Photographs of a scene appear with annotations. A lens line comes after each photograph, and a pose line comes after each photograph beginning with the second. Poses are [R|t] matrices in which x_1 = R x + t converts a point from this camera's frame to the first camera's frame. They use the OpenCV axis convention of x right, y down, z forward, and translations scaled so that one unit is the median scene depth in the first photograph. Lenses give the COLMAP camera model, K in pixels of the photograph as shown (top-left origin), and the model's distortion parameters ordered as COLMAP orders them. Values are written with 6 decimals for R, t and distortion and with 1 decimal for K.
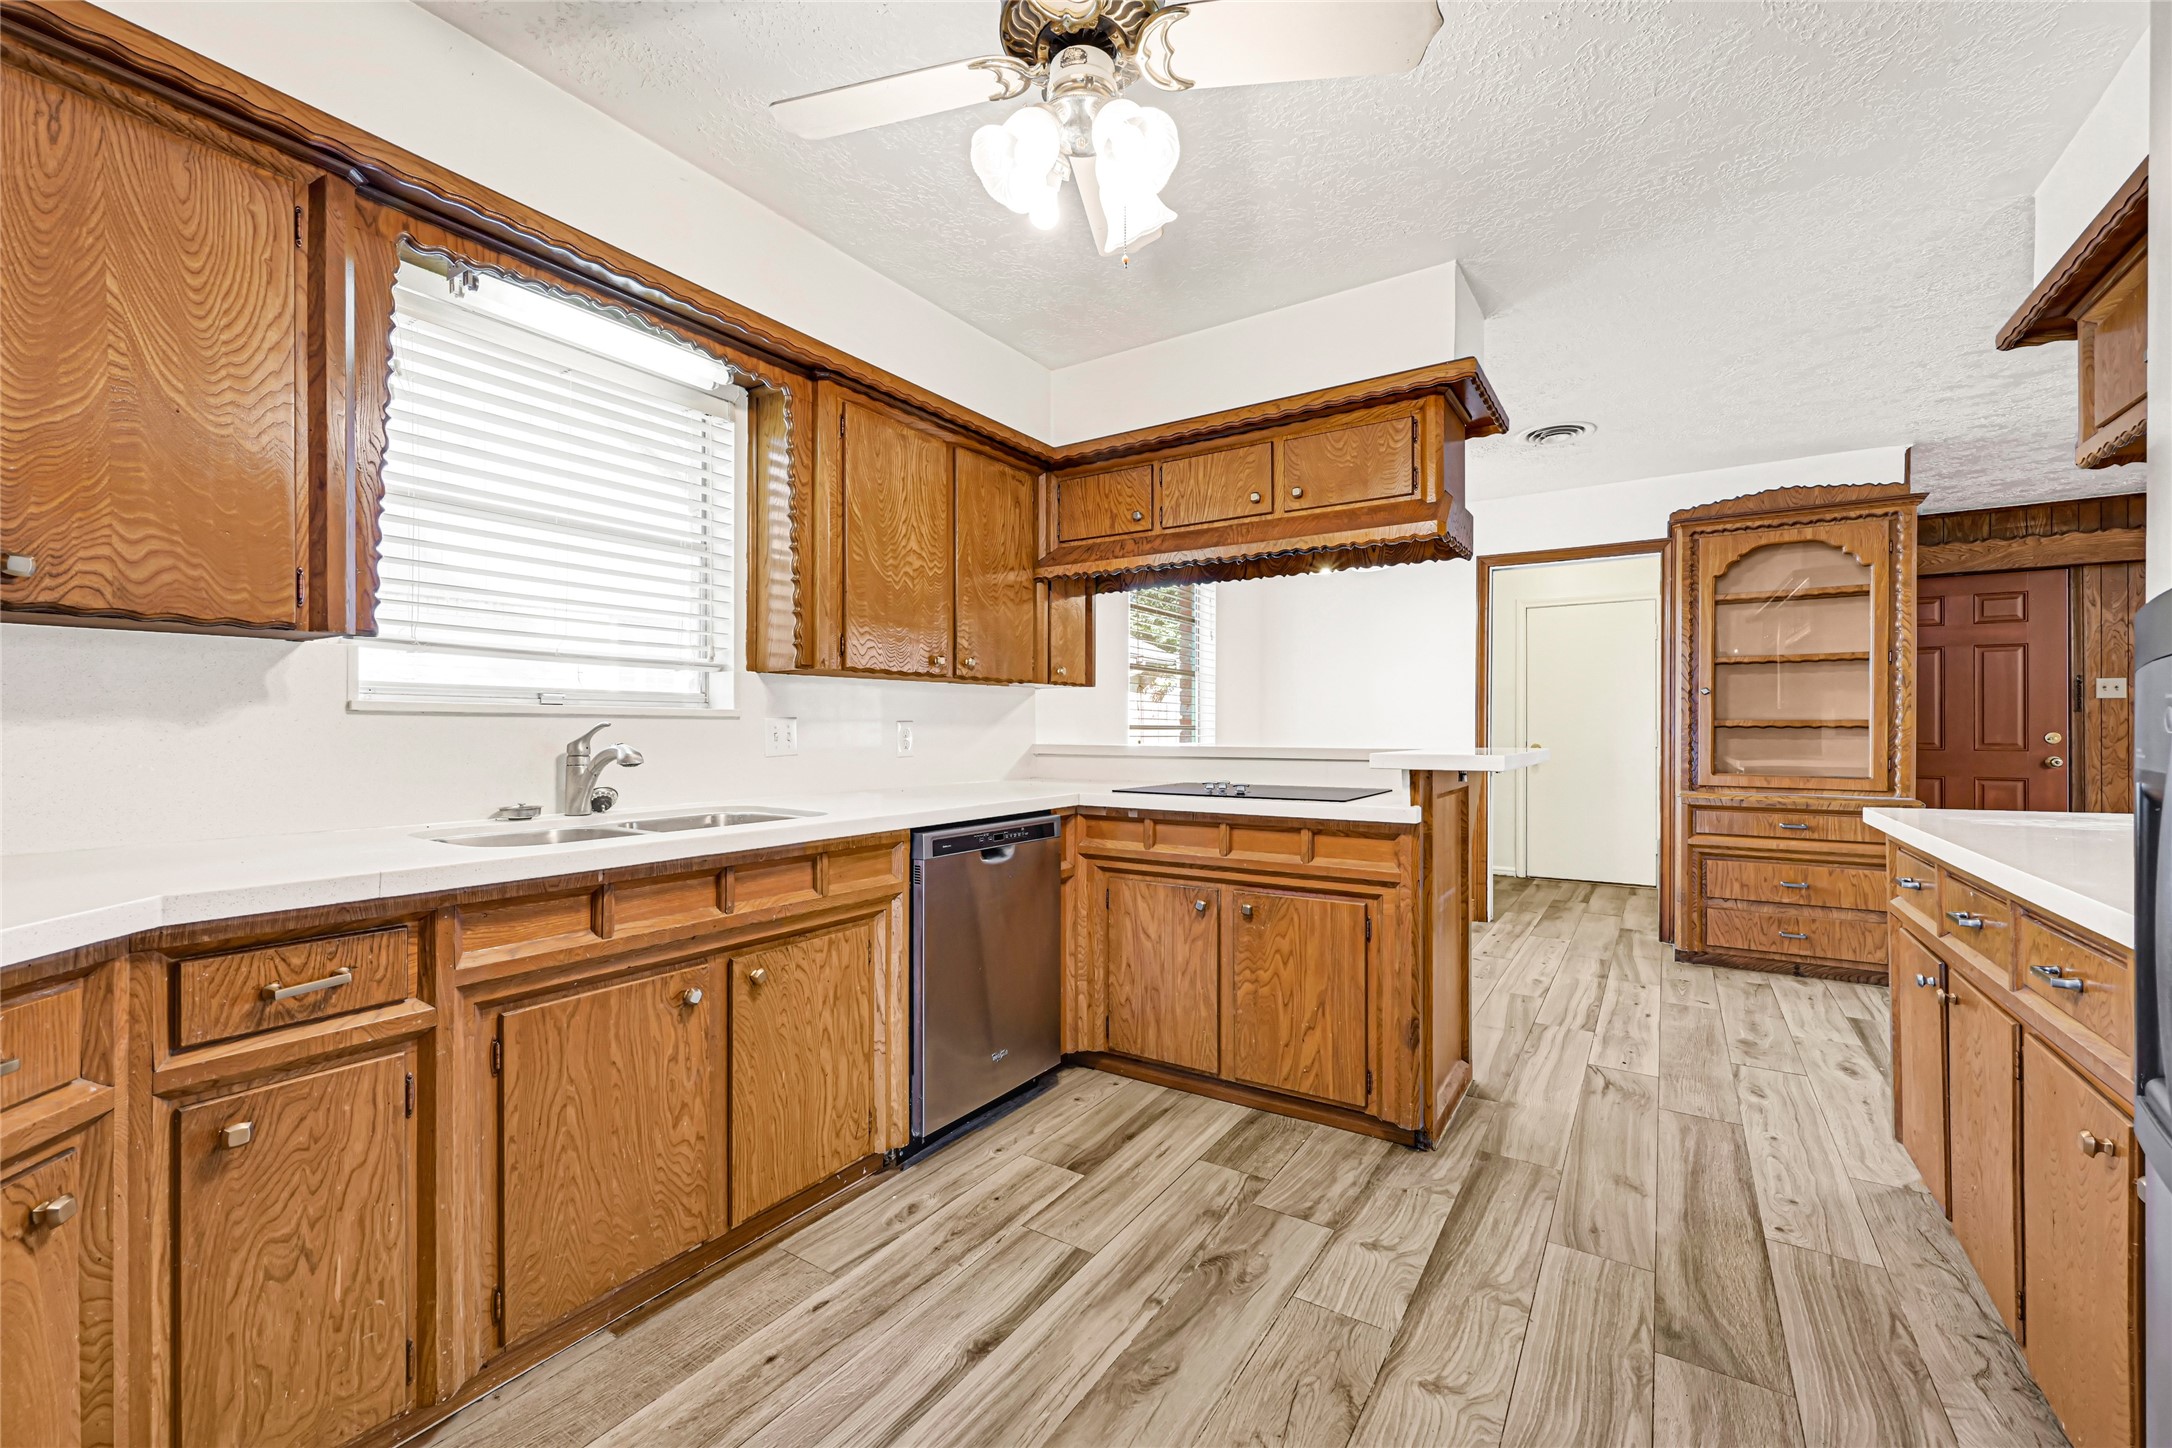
lens RADIAL K [[883.6, 0, 1084.9], [0, 883.6, 721.6], [0, 0, 1]] dist [0.000026, 0.000032]
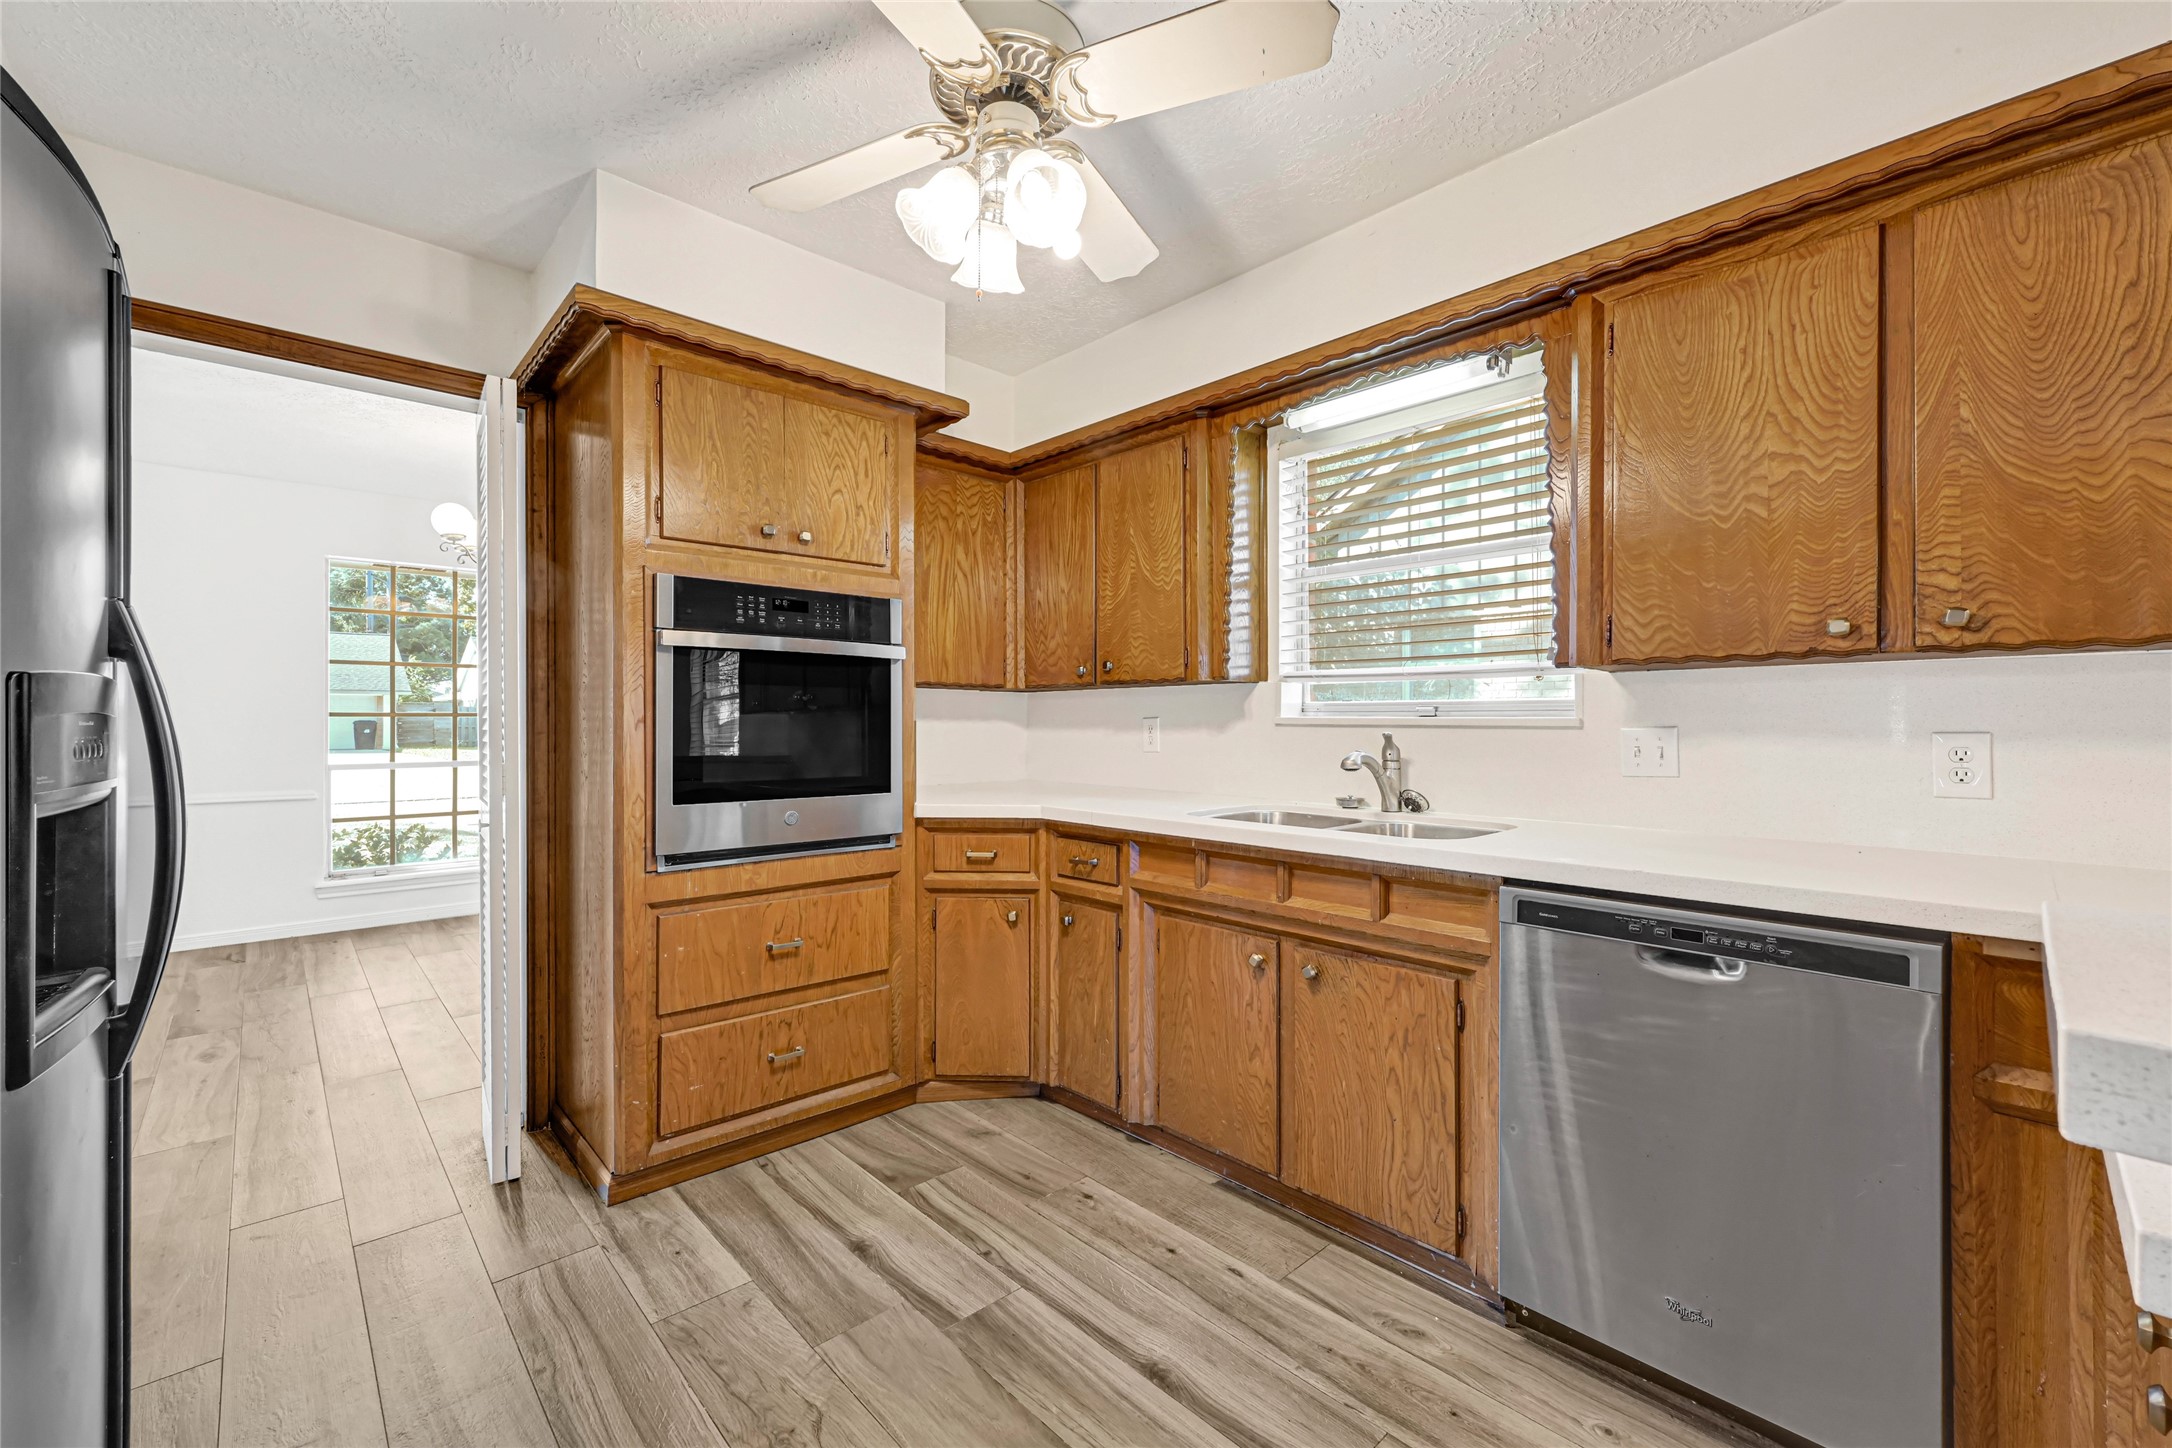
lens RADIAL K [[883.6, 0, 1088.0], [0, 883.6, 715.8], [0, 0, 1]] dist [0.000026, 0.000032]
pose [[-0.234707, -0.008296, -0.972031, 0.697036], [0.003541, 0.999950, -0.009389, -0.012227], [0.972060, -0.005646, -0.234666, 0.935784]]
